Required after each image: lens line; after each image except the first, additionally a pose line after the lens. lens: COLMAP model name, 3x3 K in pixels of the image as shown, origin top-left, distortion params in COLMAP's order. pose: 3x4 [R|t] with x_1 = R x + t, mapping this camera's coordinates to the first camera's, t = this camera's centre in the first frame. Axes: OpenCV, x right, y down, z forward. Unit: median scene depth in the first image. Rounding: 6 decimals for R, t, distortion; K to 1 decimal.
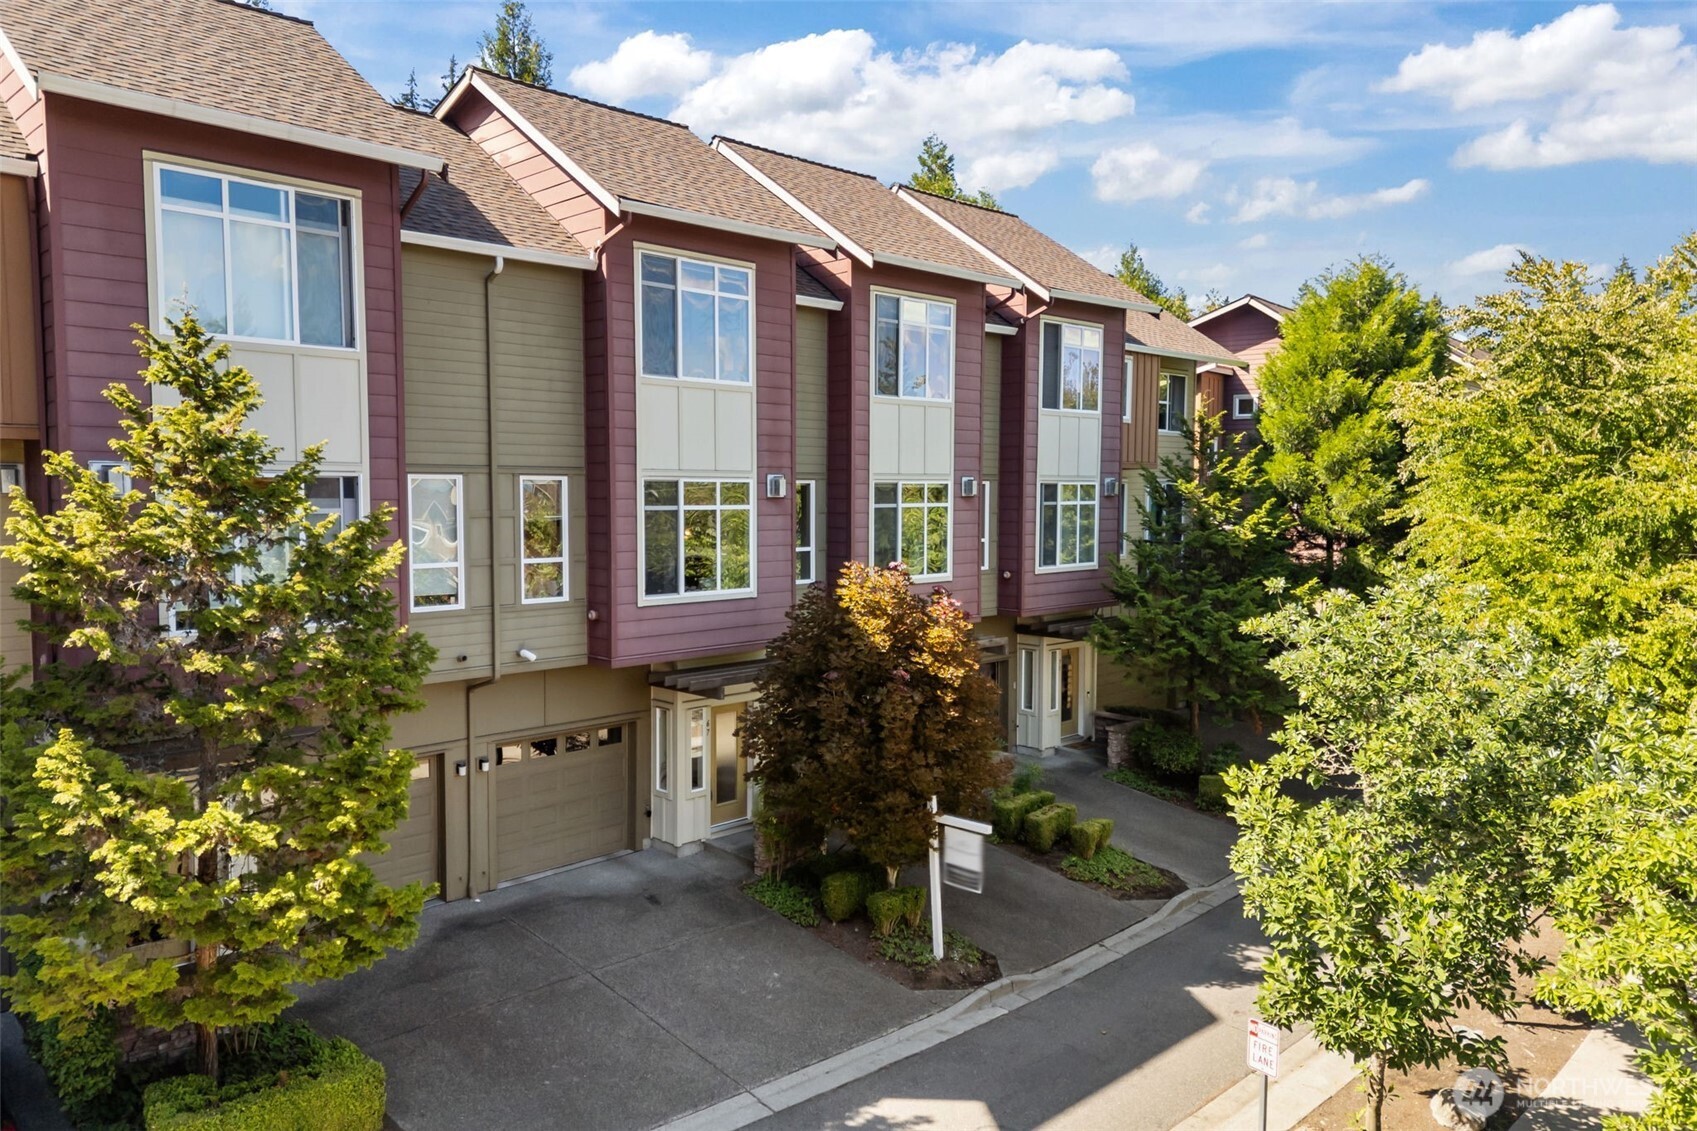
lens RADIAL K [[1235.0, 0, 848.5], [0, 1235.0, 565.5], [0, 0, 1]] dist [0.072610, -0.002167]
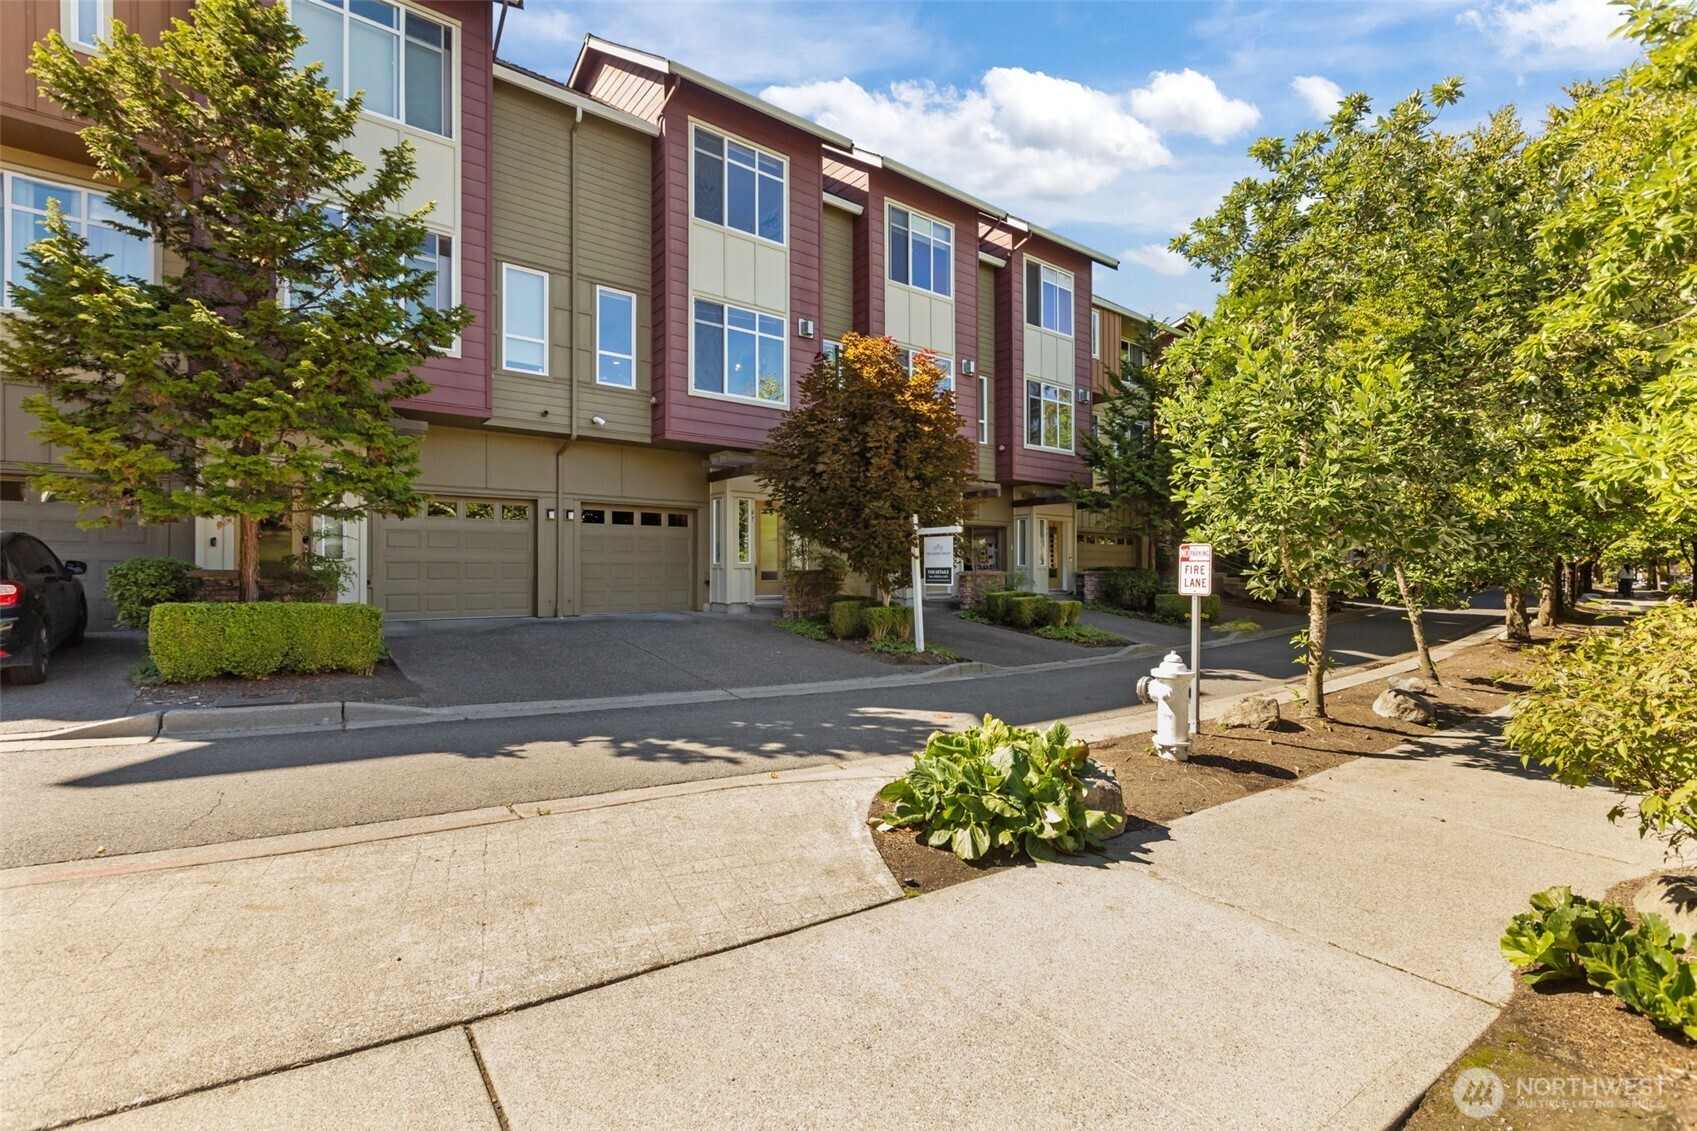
lens RADIAL K [[789.1, 0, 845.6], [0, 789.1, 578.4], [0, 0, 1]] dist [-0.001043, 0.000476]
pose [[0.993056, -0.009256, -0.117281, 0.079589], [0.000361, 0.997135, -0.075636, 0.268814], [0.117645, 0.075069, 0.990214, 0.216916]]
